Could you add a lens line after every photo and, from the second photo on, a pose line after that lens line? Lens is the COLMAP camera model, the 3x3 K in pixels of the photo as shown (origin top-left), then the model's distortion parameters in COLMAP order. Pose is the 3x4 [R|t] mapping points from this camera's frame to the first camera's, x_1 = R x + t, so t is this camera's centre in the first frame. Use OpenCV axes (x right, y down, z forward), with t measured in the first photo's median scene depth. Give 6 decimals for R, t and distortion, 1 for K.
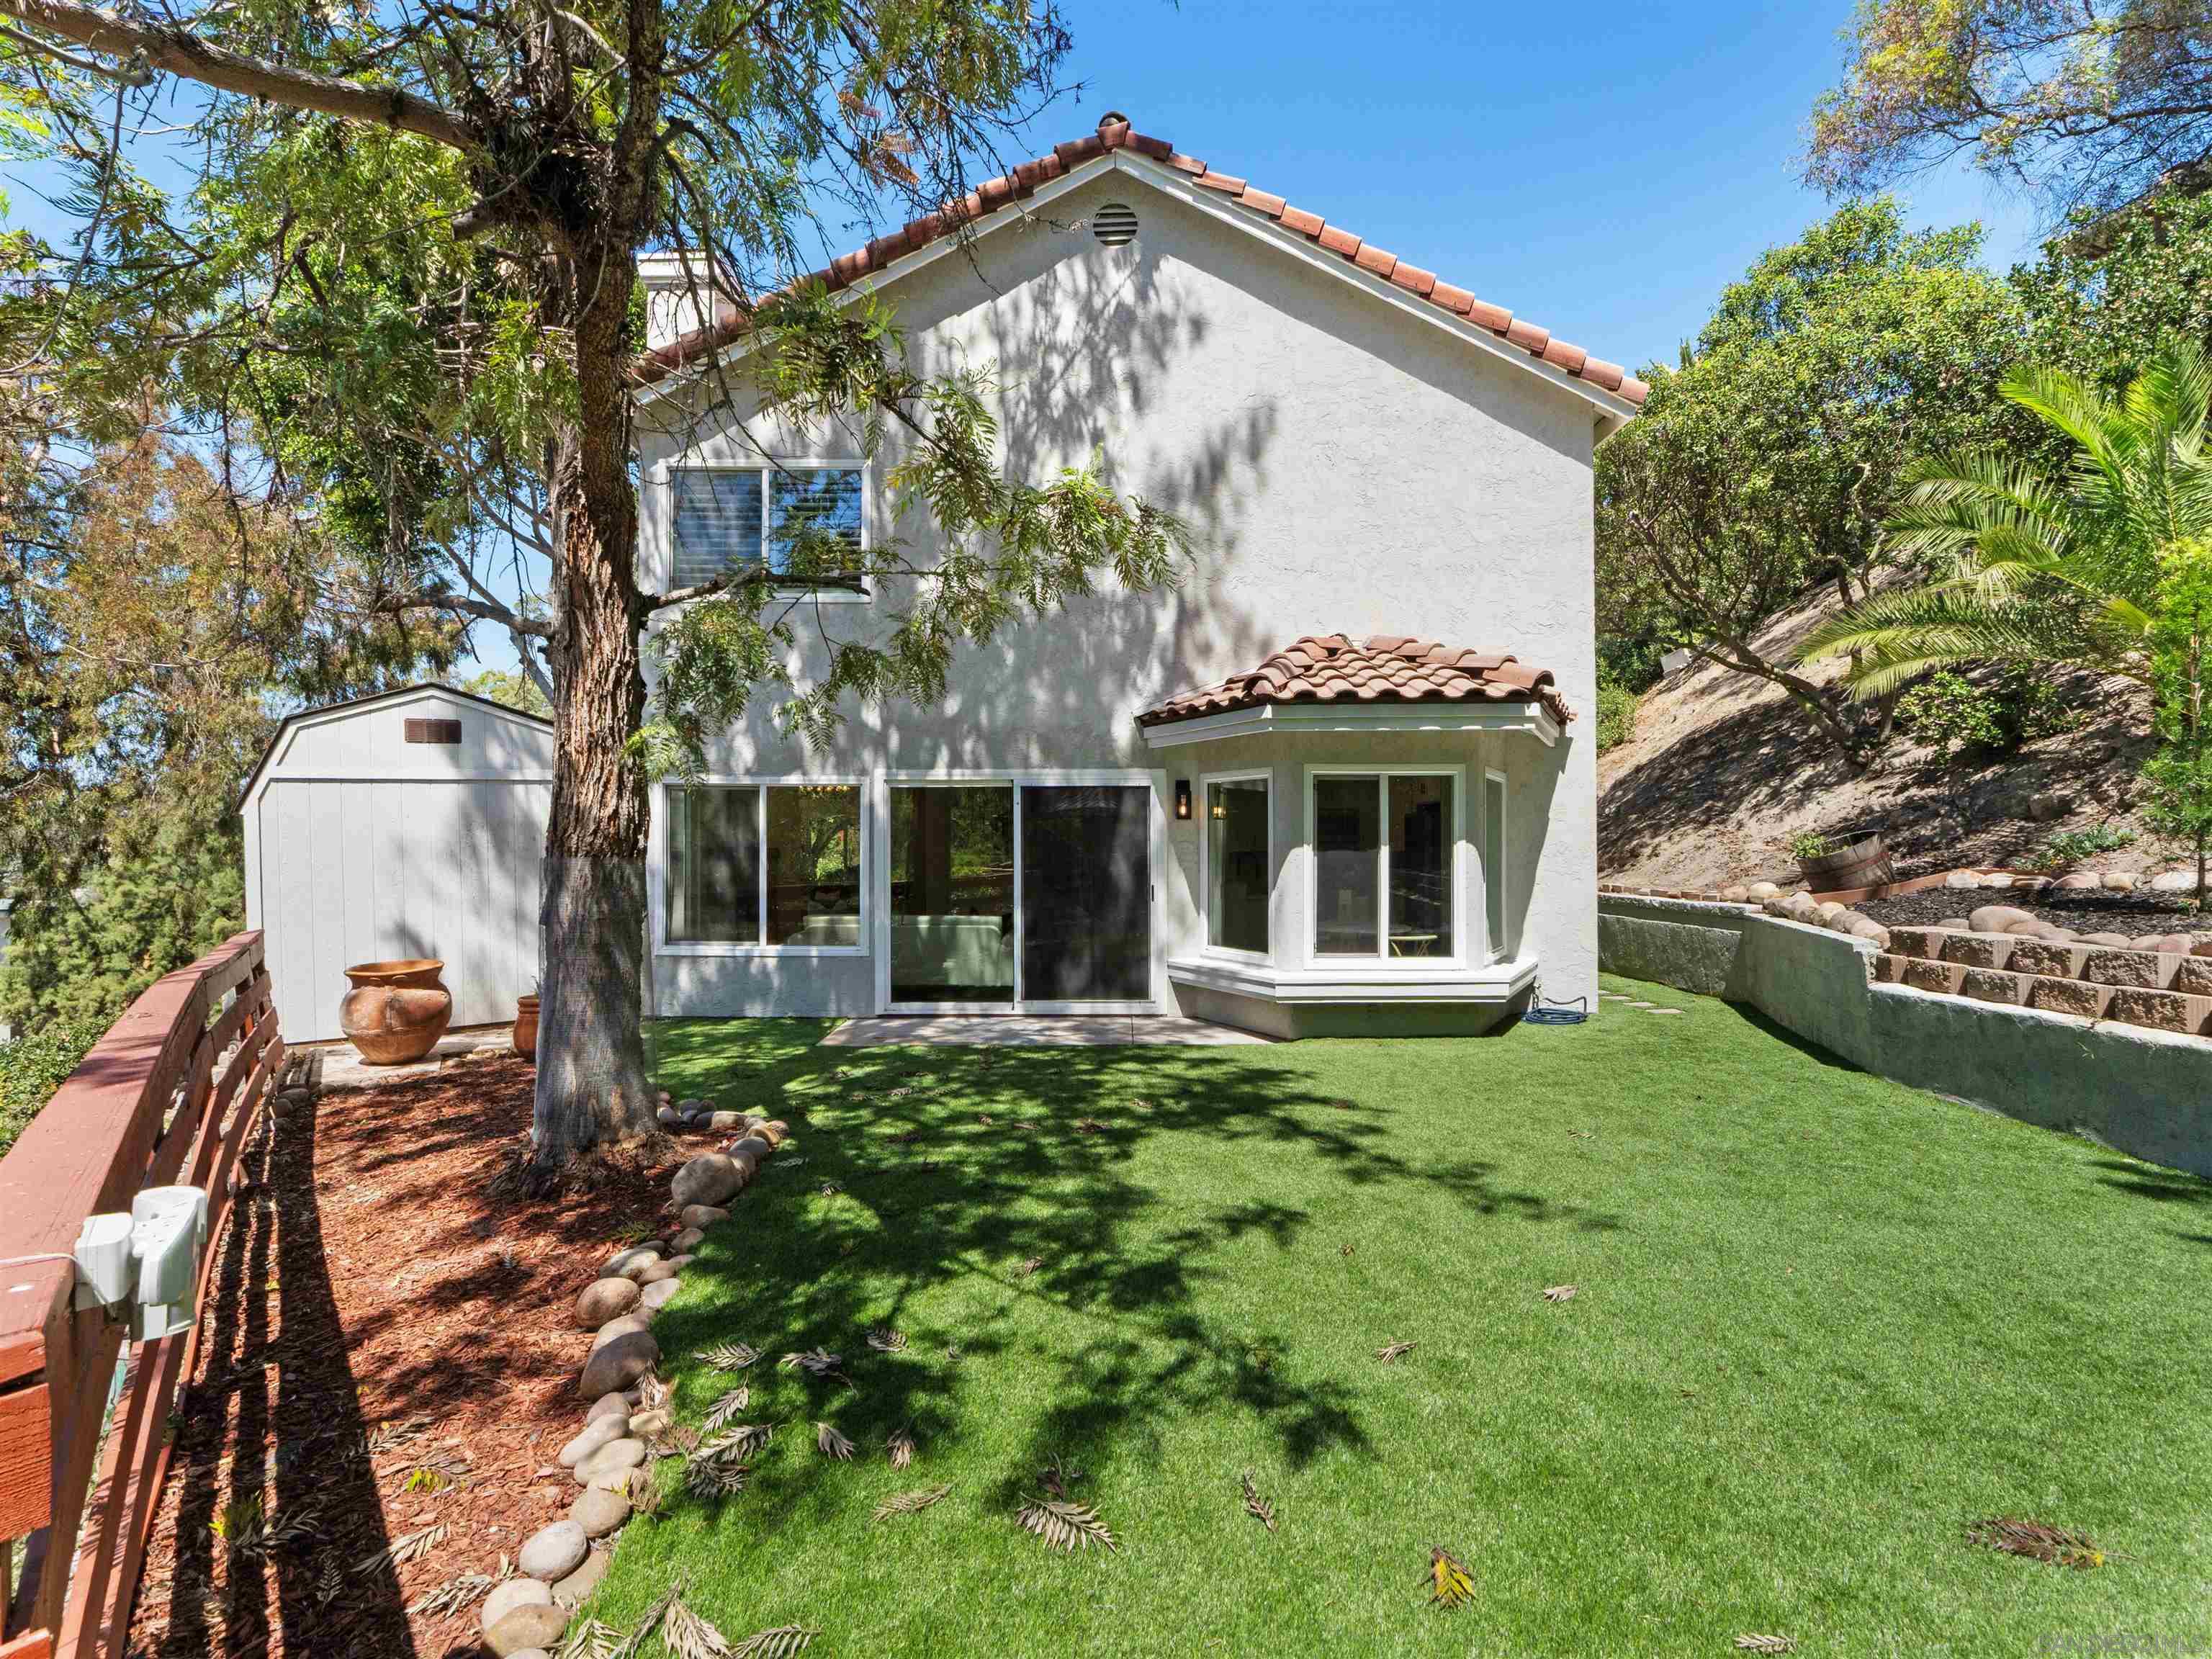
lens RADIAL K [[1058.0, 0, 1111.8], [0, 1058.0, 847.4], [0, 0, 1]] dist [-0.006418, 0.001404]
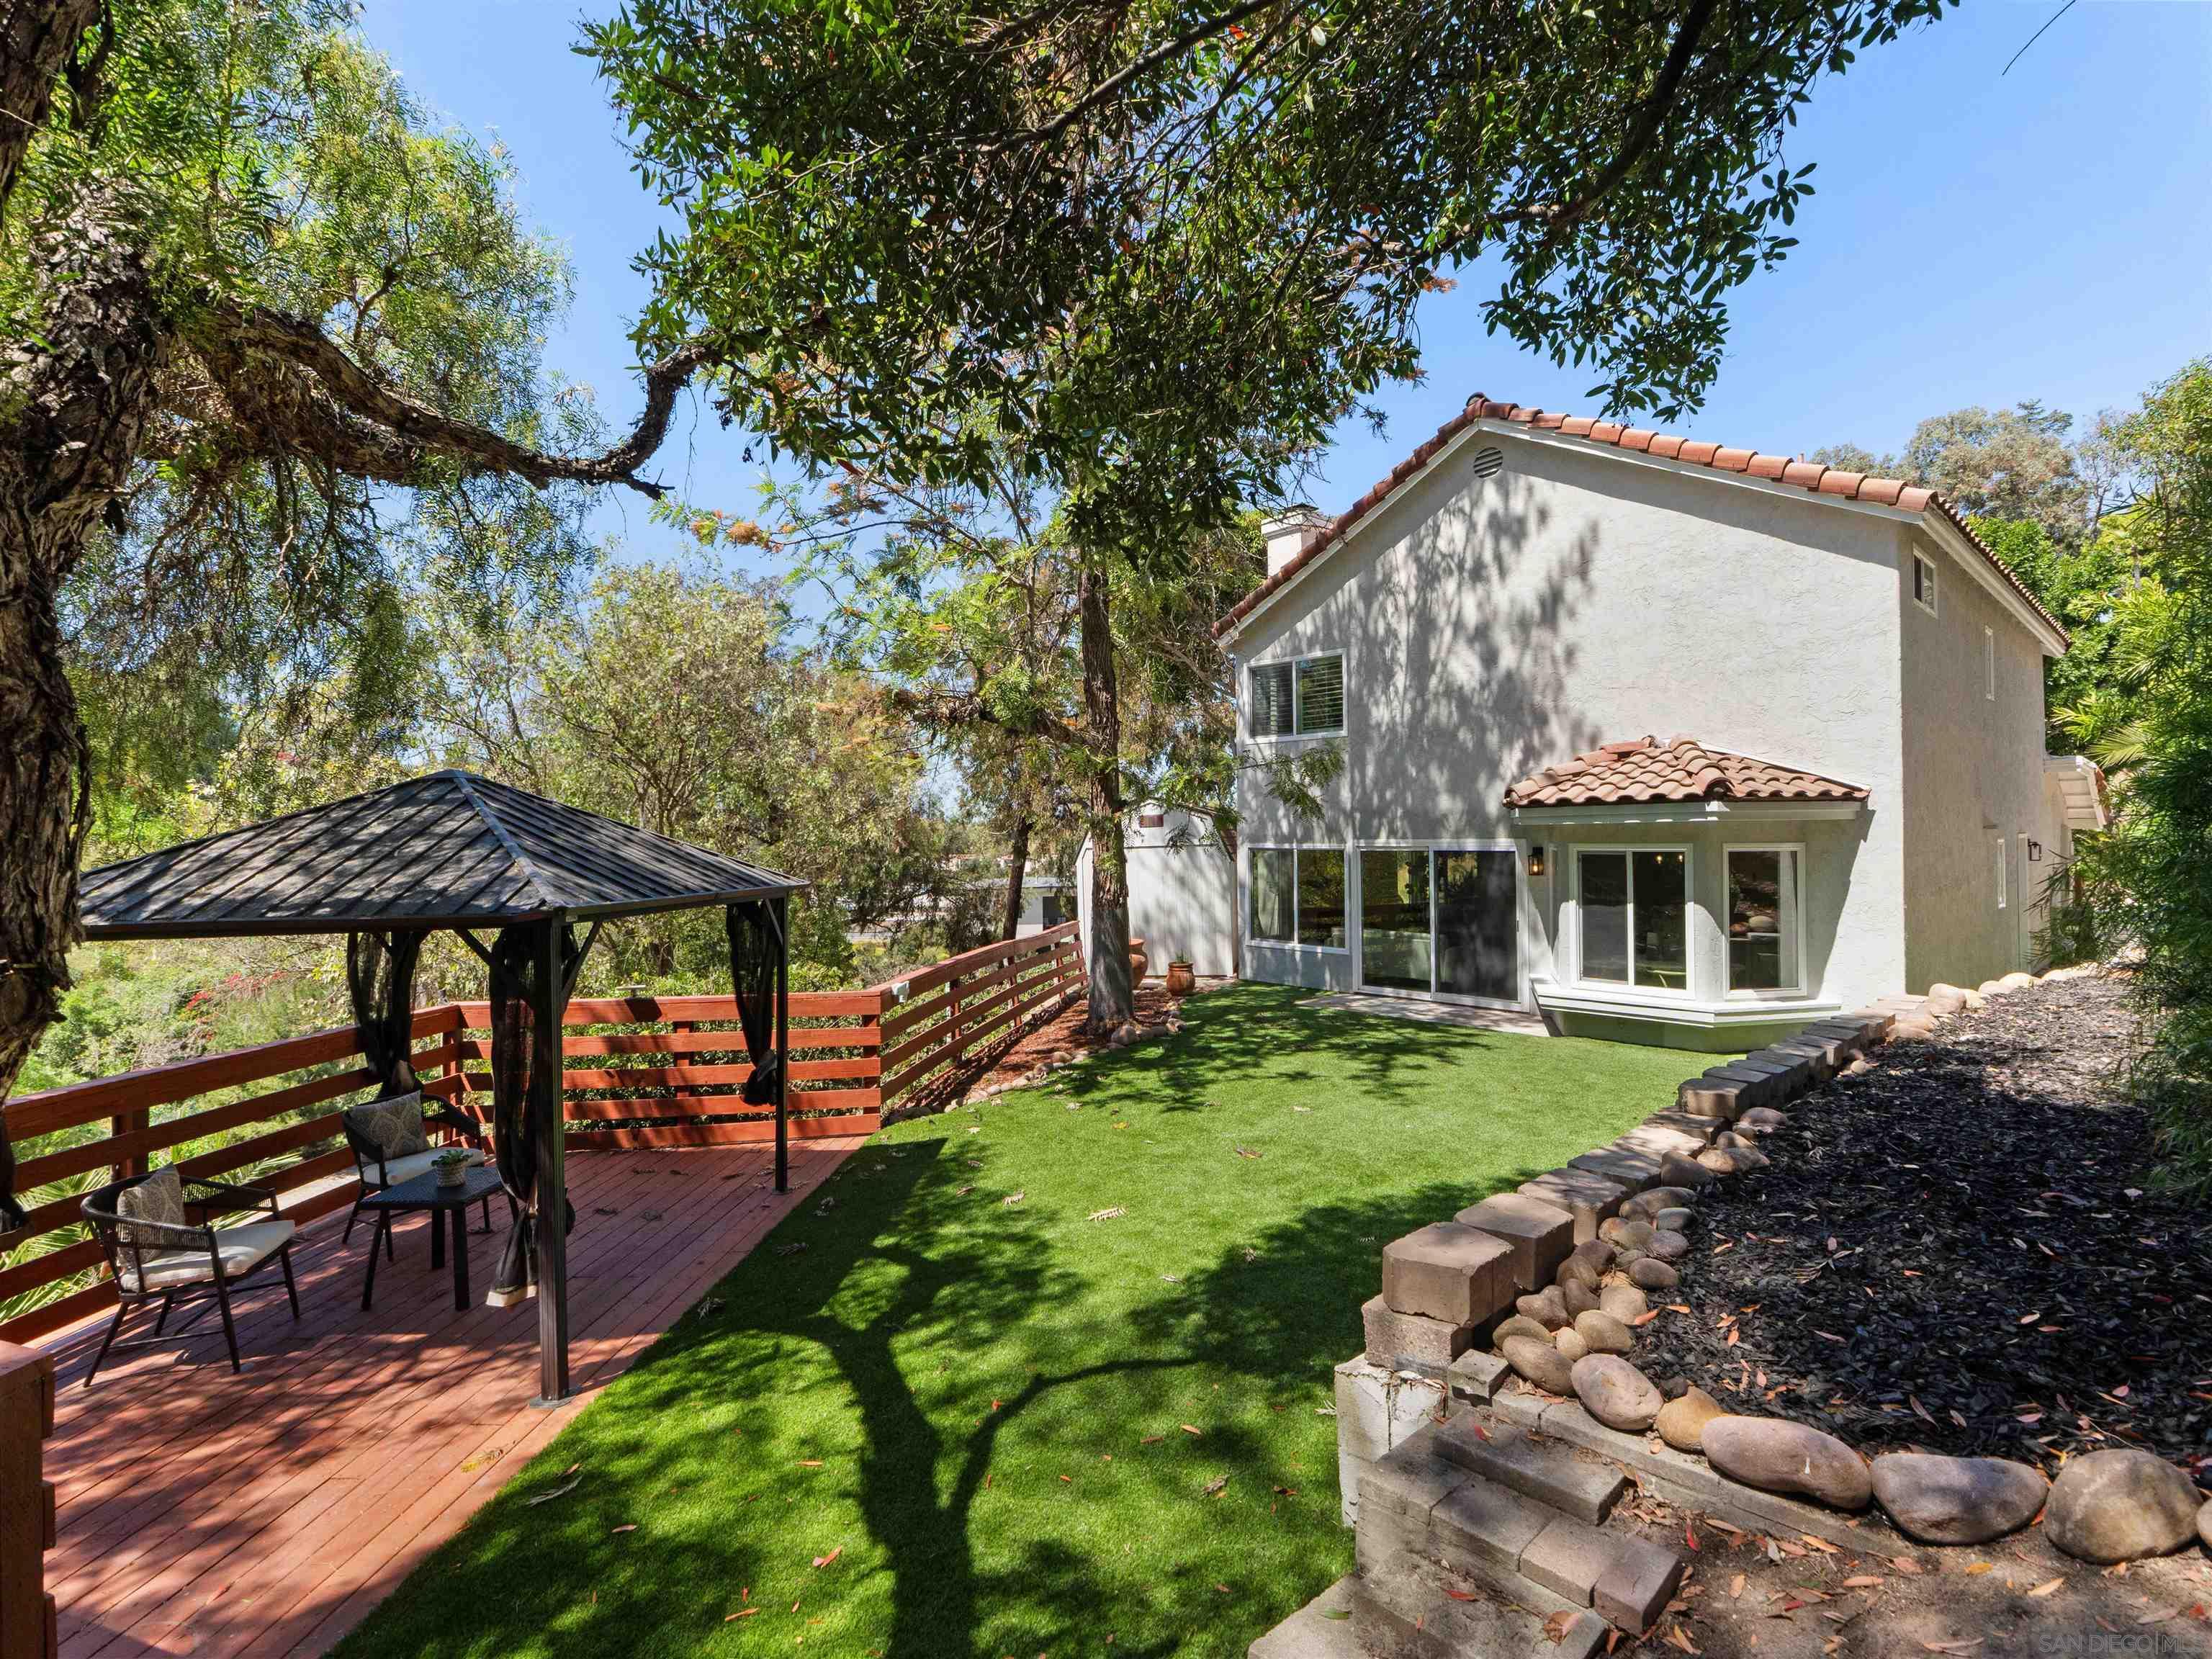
lens RADIAL K [[1058.0, 0, 1104.3], [0, 1058.0, 829.0], [0, 0, 1]] dist [-0.006418, 0.001404]
pose [[0.688106, -0.008299, -0.725562, 0.694386], [0.008786, 0.999957, -0.003104, -0.088150], [0.725557, -0.004239, 0.688149, -0.382306]]
